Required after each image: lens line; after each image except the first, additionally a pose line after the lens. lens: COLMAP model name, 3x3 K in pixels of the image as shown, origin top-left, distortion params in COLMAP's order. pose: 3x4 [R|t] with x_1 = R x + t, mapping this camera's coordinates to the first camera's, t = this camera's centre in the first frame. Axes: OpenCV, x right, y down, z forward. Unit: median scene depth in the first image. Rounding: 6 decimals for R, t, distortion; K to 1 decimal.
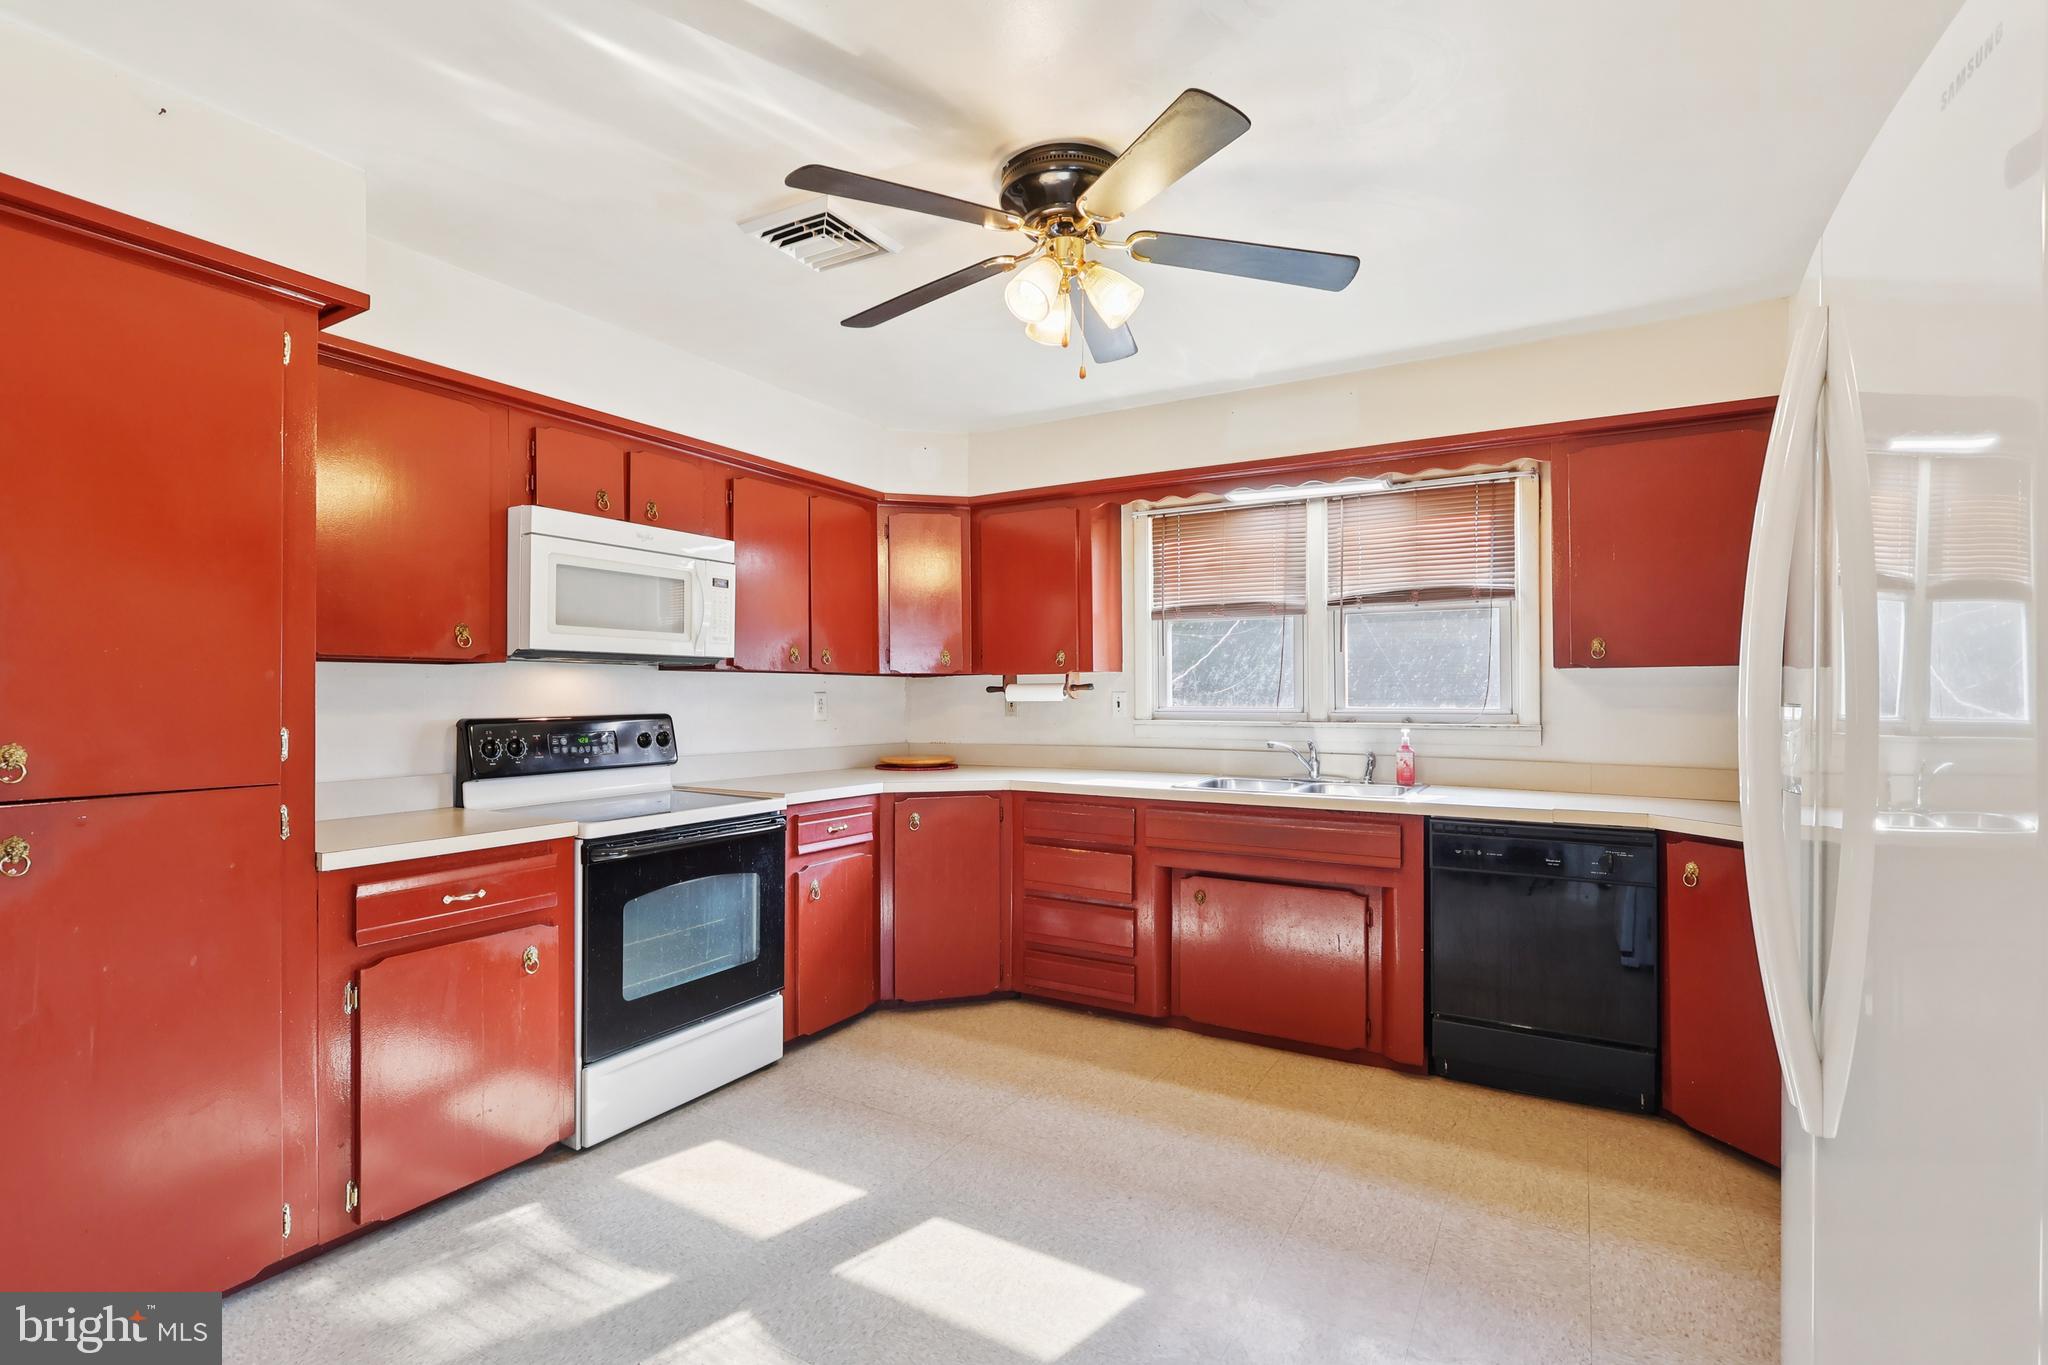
lens RADIAL K [[952.3, 0, 1024.0], [0, 952.3, 685.1], [0, 0, 1]] dist [-0.004898, 0.000854]
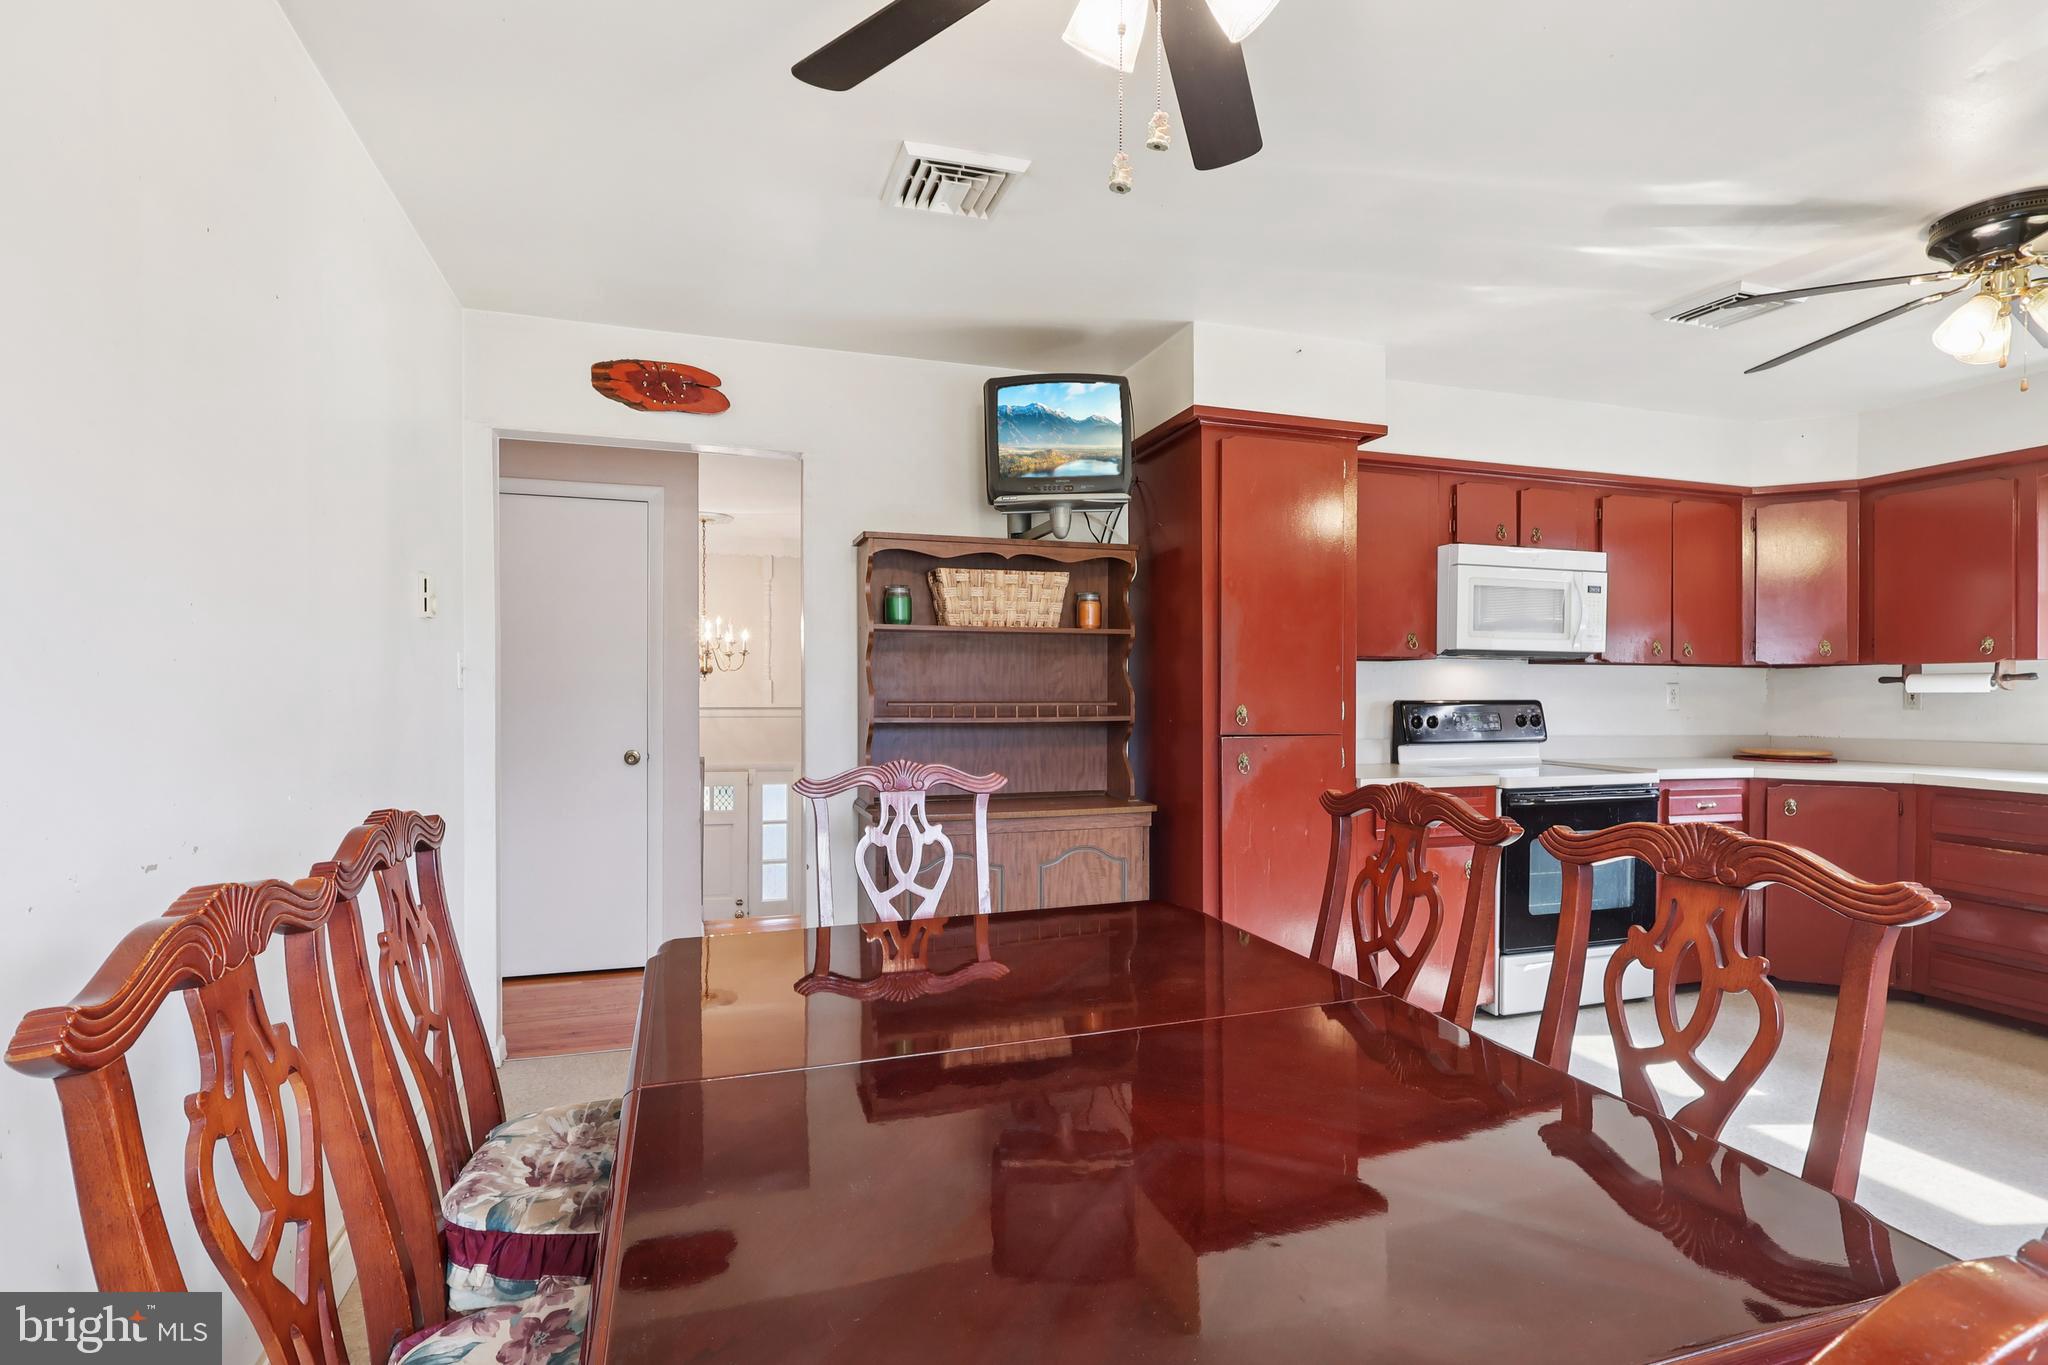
lens RADIAL K [[1016.5, 0, 1018.6], [0, 1016.5, 703.4], [0, 0, 1]] dist [-0.000100, -0.000648]
pose [[0.752967, 0.012214, -0.657944, -0.024593], [0.001356, 0.999797, 0.020112, 0.008444], [0.658056, -0.016036, 0.752798, -0.435968]]
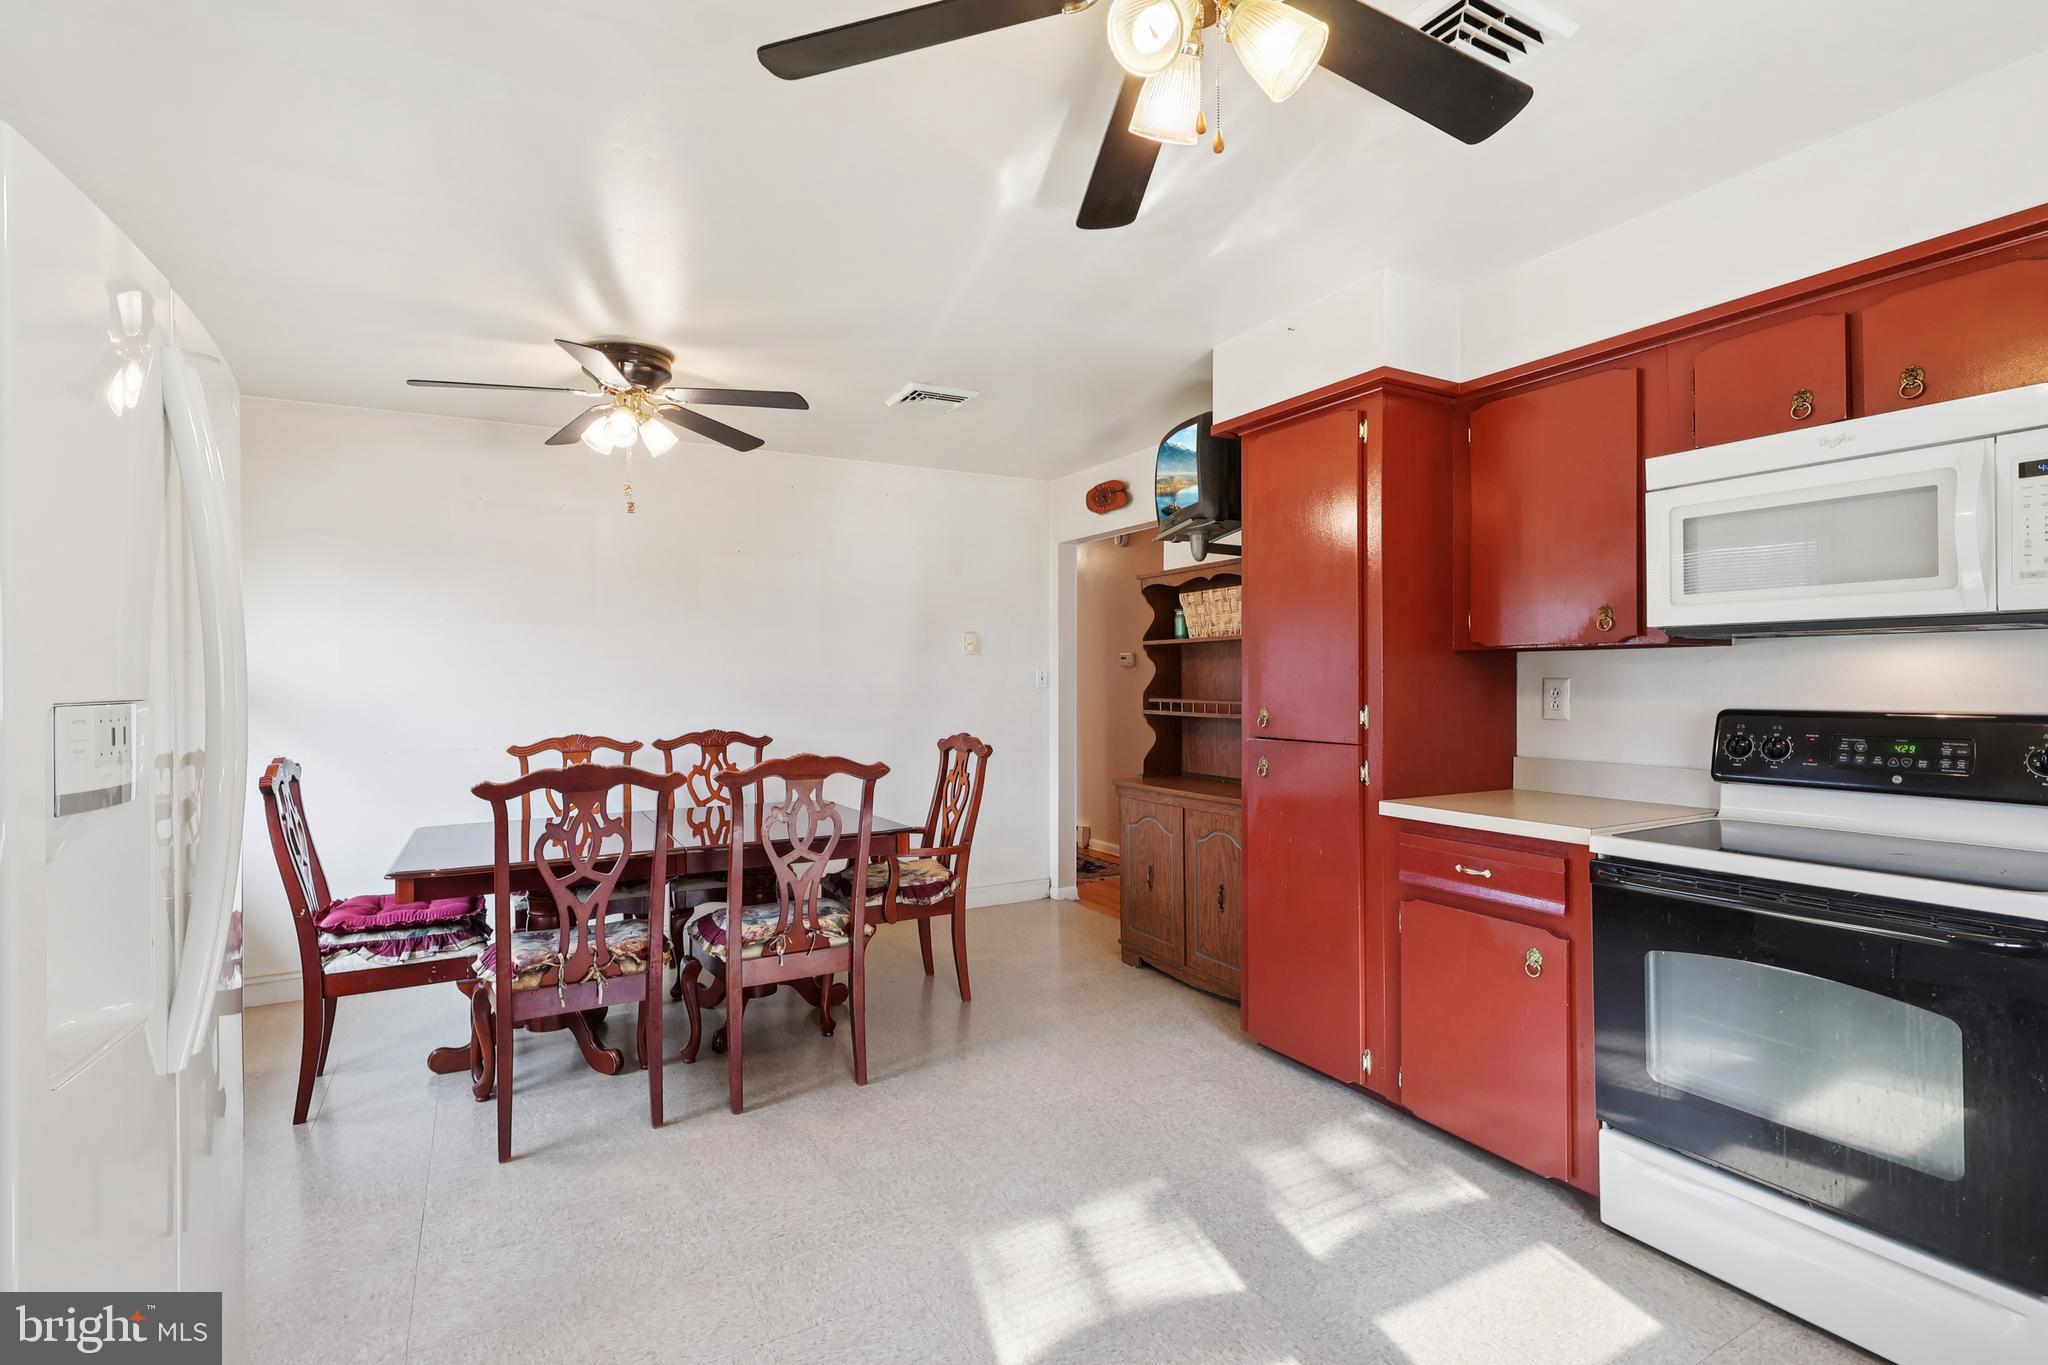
lens RADIAL K [[952.3, 0, 1008.5], [0, 952.3, 669.7], [0, 0, 1]] dist [-0.004898, 0.000854]
pose [[-0.518478, -0.002535, -0.855087, 0.428880], [0.014646, 0.999823, -0.011845, 0.000890], [0.854965, -0.018665, -0.518349, 0.795861]]
